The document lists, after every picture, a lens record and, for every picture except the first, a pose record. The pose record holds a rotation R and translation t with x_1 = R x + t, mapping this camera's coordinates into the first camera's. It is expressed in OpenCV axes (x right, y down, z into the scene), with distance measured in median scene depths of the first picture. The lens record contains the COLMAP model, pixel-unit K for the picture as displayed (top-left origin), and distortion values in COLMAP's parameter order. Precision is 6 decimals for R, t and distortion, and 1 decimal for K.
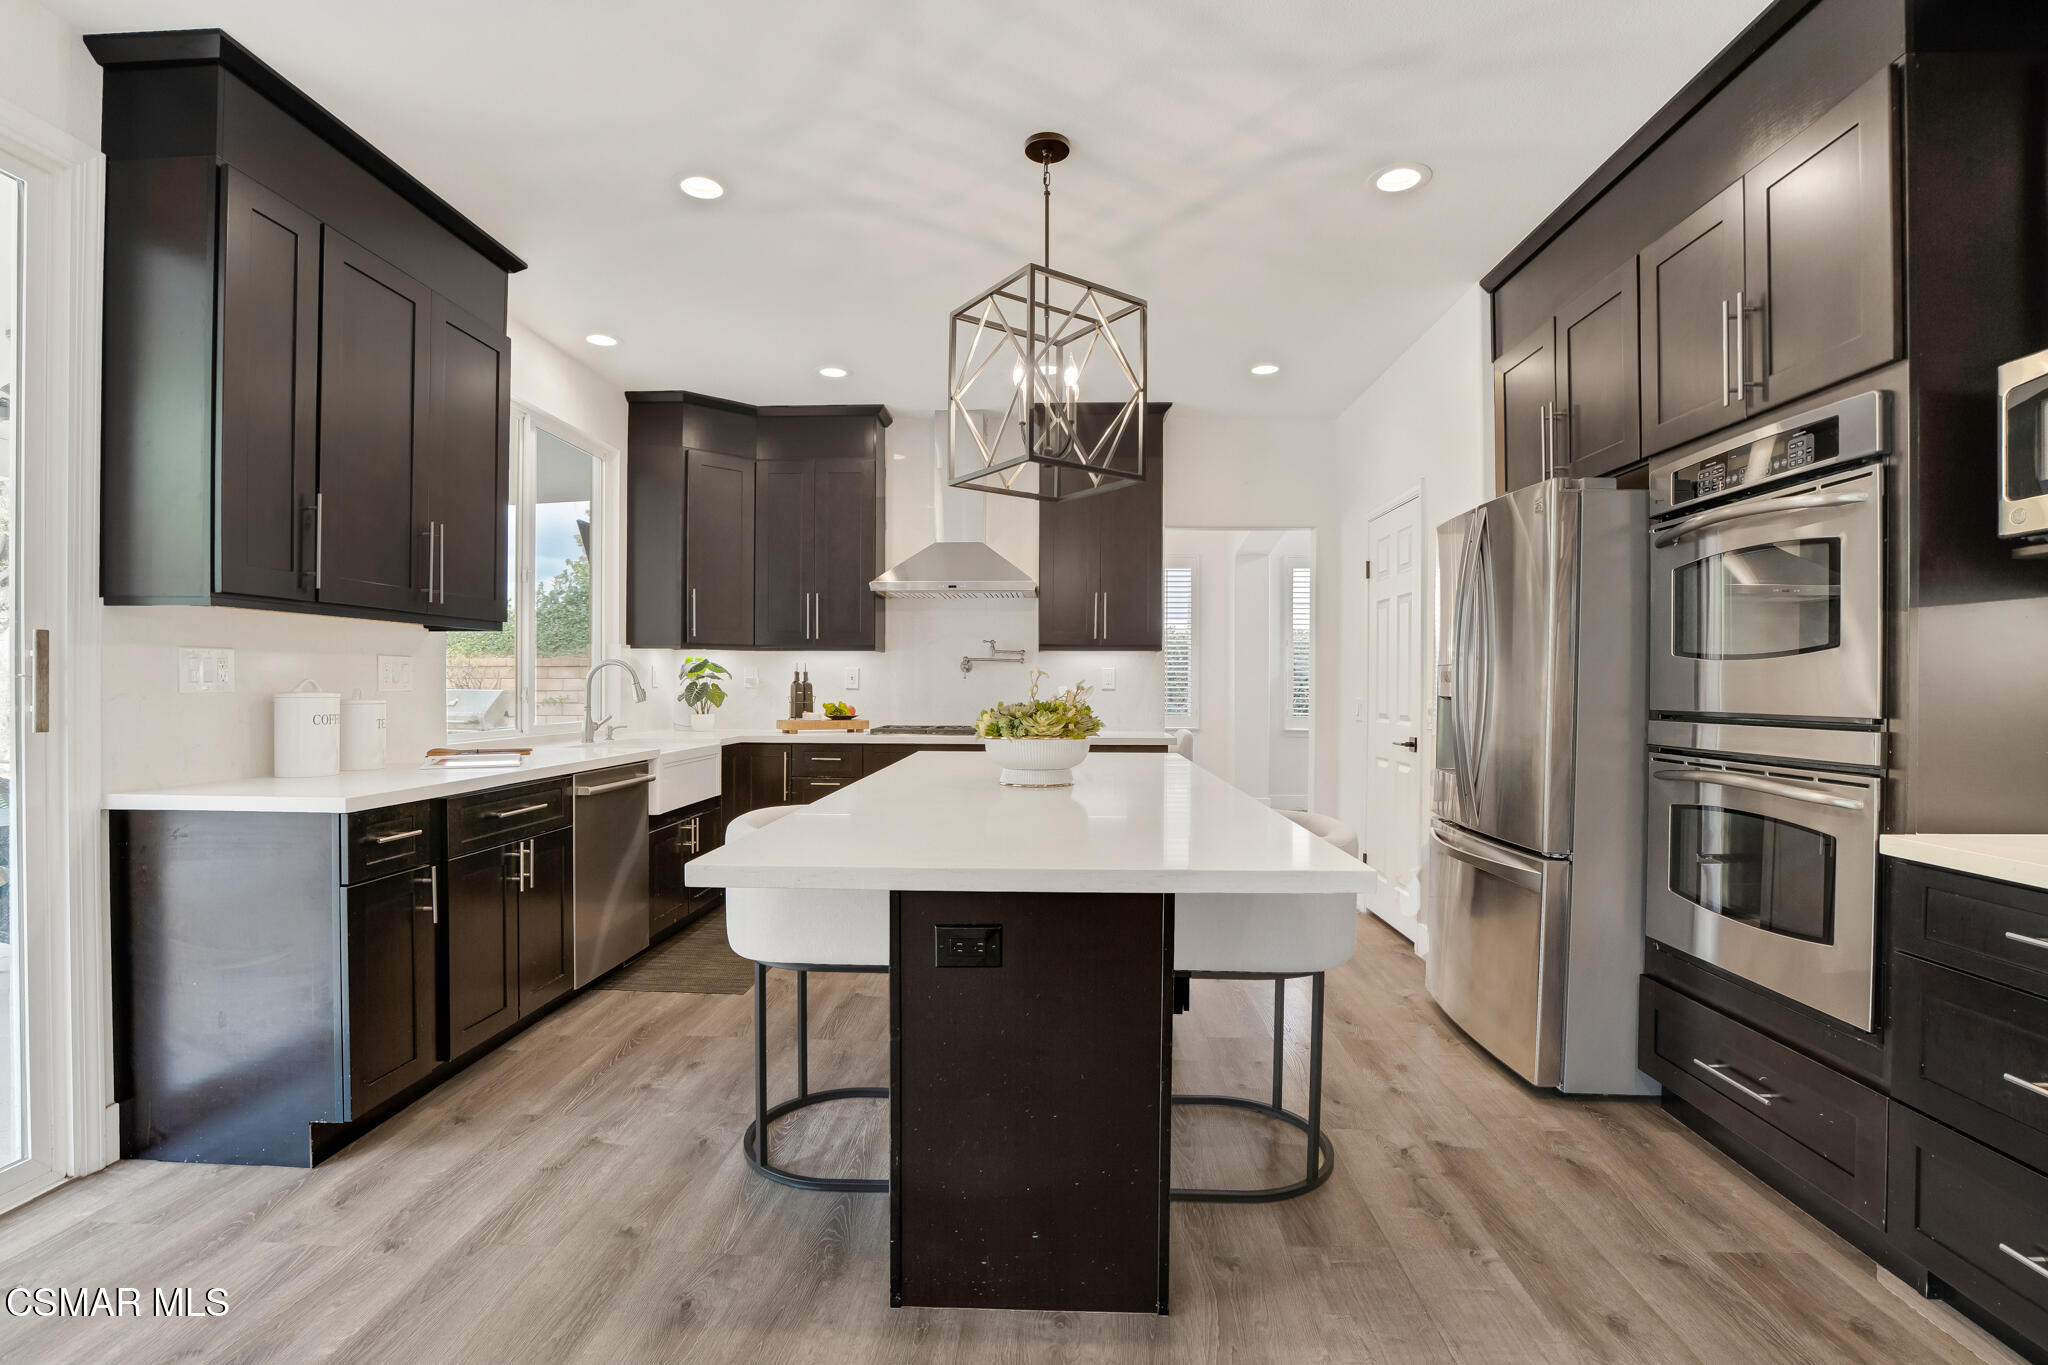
lens RADIAL K [[959.1, 0, 1057.7], [0, 959.1, 694.3], [0, 0, 1]] dist [-0.040532, 0.000794]
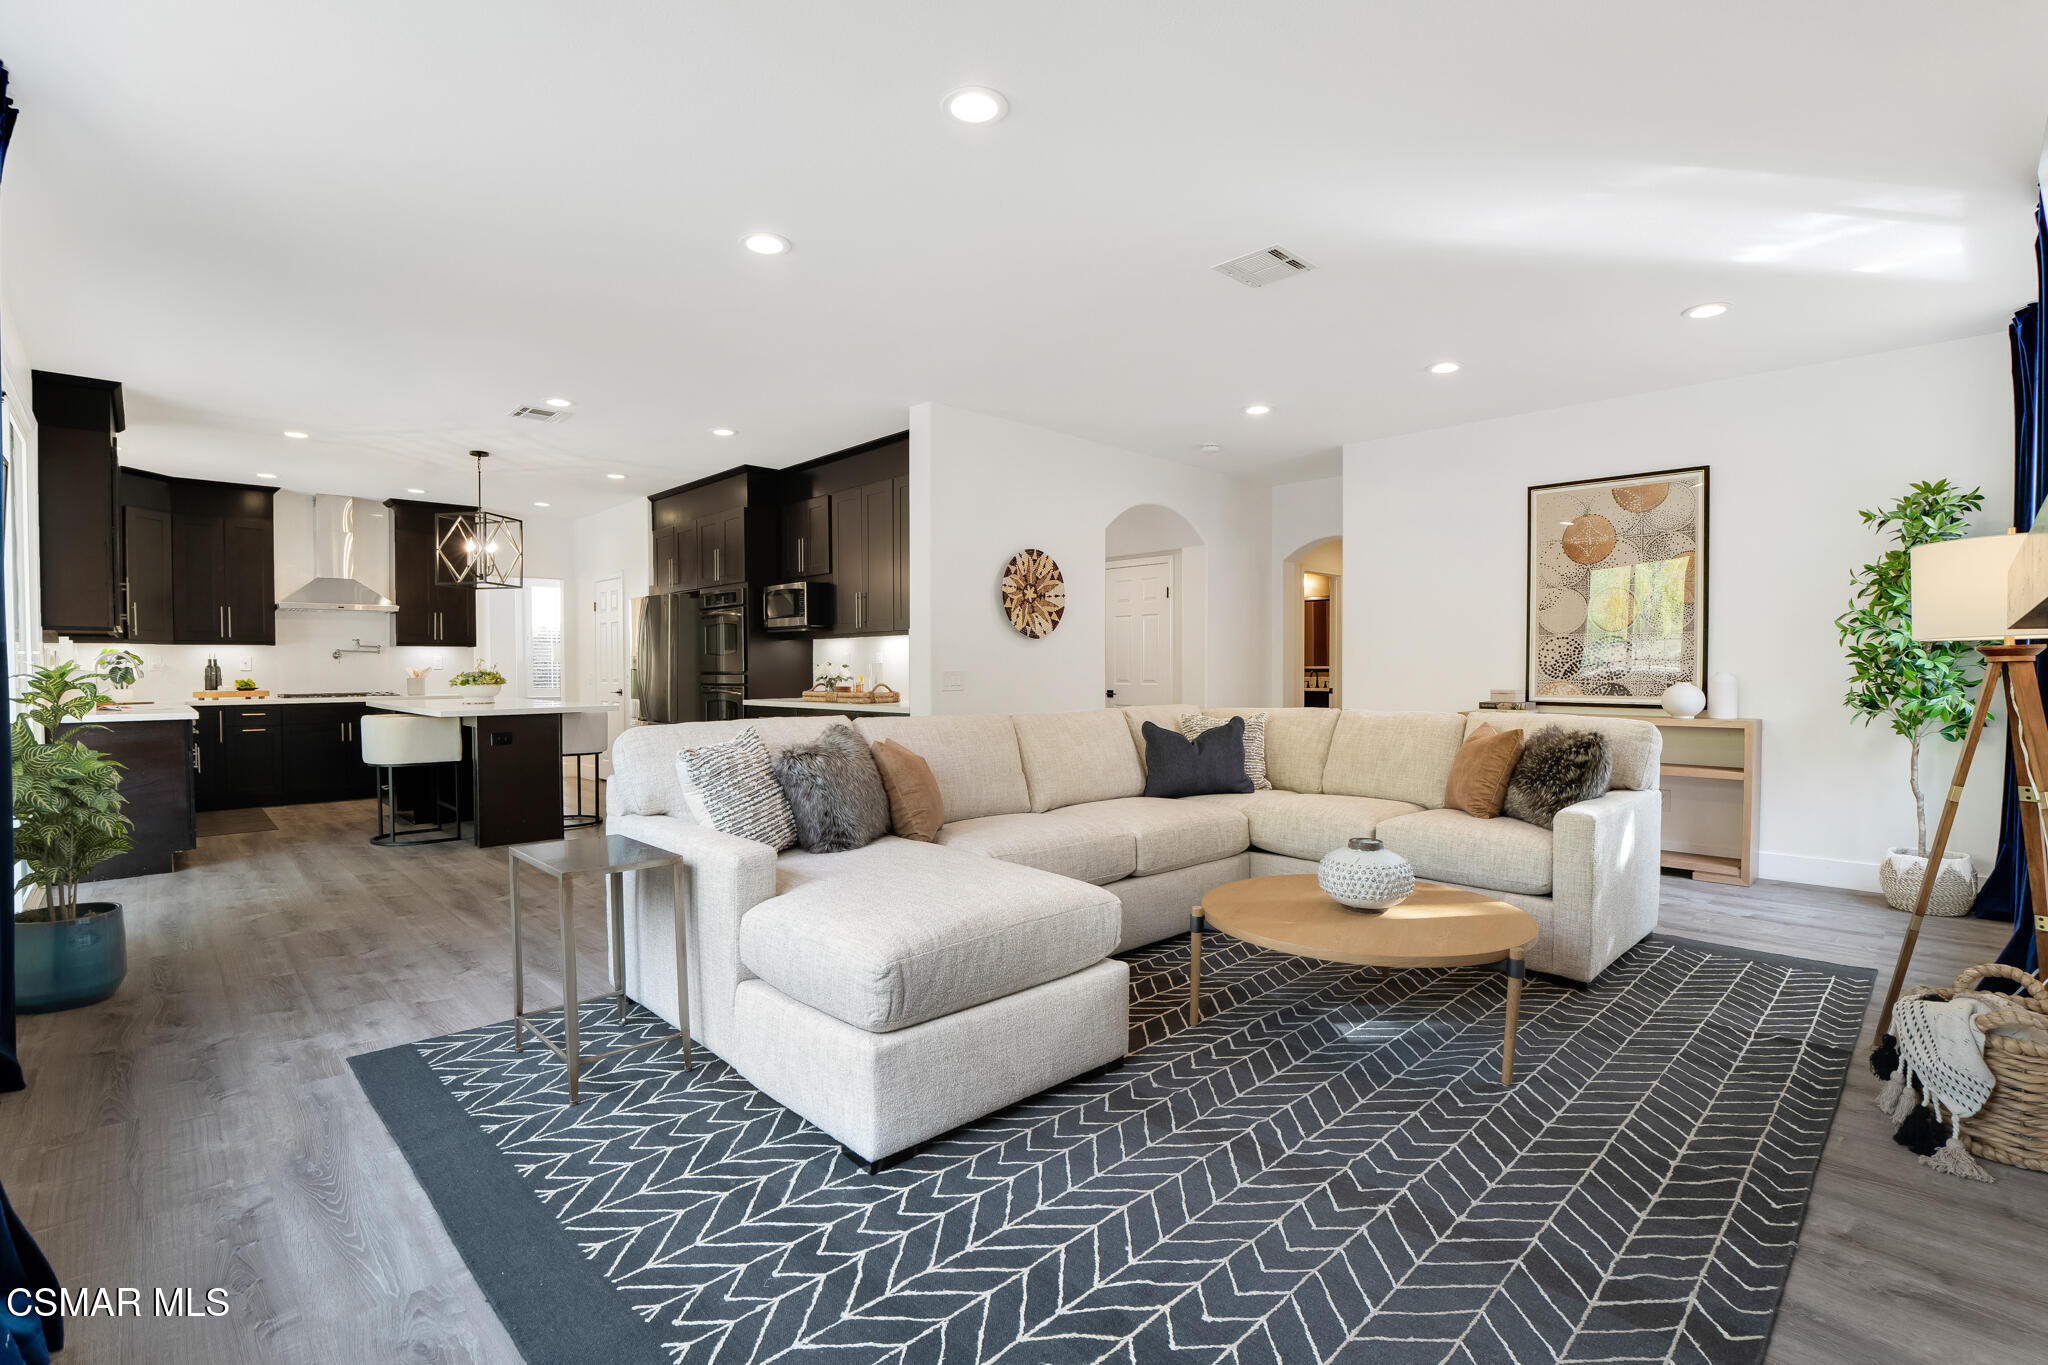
lens RADIAL K [[949.8, 0, 1024.0], [0, 949.8, 682.5], [0, 0, 1]] dist [-0.044362, 0.000153]
pose [[0.711975, -0.020198, 0.701914, -0.374309], [0.014847, 0.999796, 0.013709, 0.012372], [-0.702048, 0.000661, 0.712129, -0.916443]]
